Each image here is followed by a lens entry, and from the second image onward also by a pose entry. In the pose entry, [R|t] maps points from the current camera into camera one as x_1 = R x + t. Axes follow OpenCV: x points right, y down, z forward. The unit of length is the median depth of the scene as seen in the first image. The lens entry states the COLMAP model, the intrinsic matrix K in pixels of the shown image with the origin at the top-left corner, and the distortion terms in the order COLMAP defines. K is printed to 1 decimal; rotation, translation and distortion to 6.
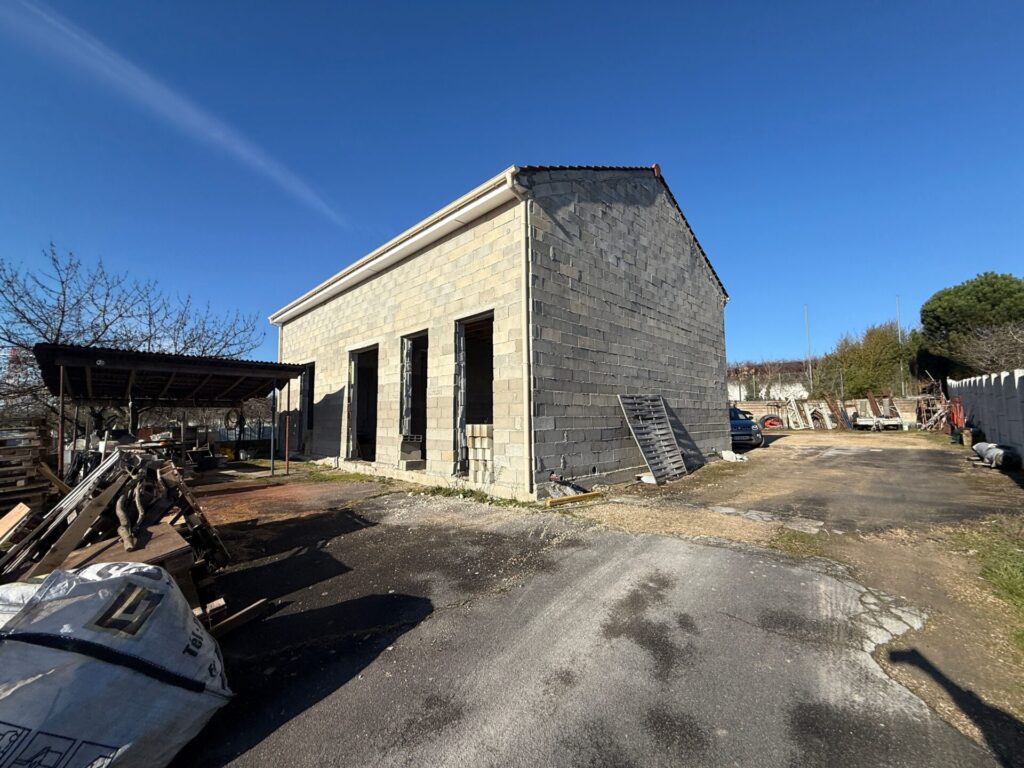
lens RADIAL K [[407.1, 0, 510.2], [0, 407.1, 383.5], [0, 0, 1]] dist [-0.000075, -0.000449]
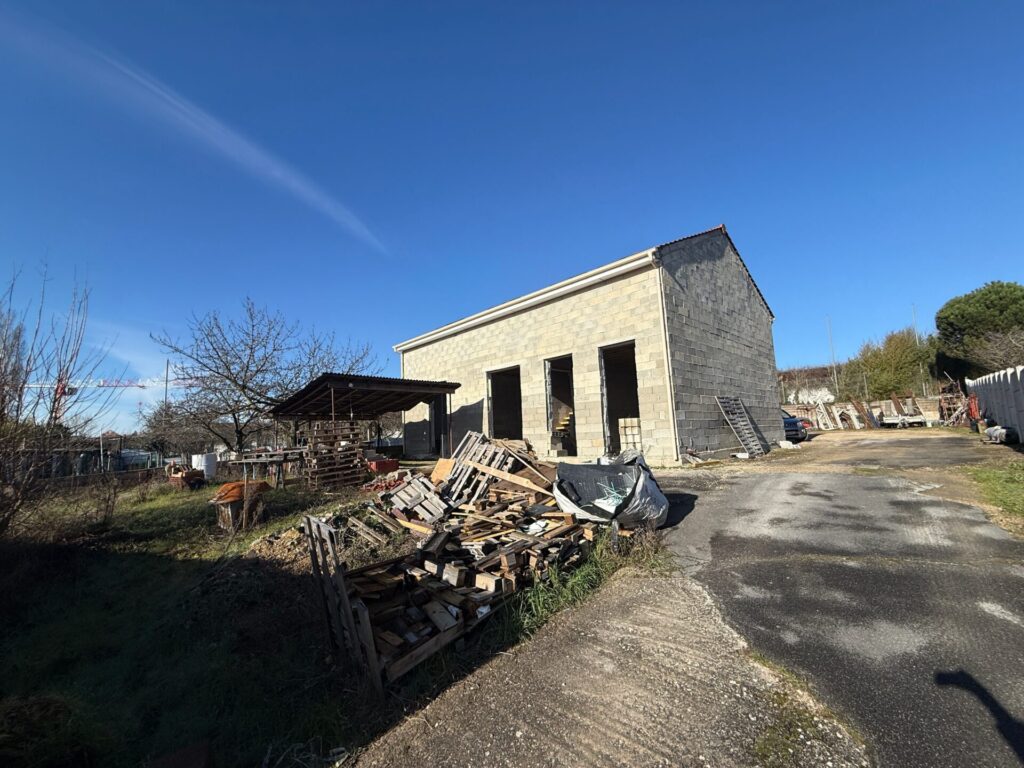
lens RADIAL K [[407.1, 0, 513.4], [0, 407.1, 382.5], [0, 0, 1]] dist [-0.000075, -0.000449]
pose [[0.999201, -0.033716, -0.021454, -0.290717], [0.032794, 0.998581, -0.041963, 0.012409], [0.022838, 0.041226, 0.998889, -0.302355]]
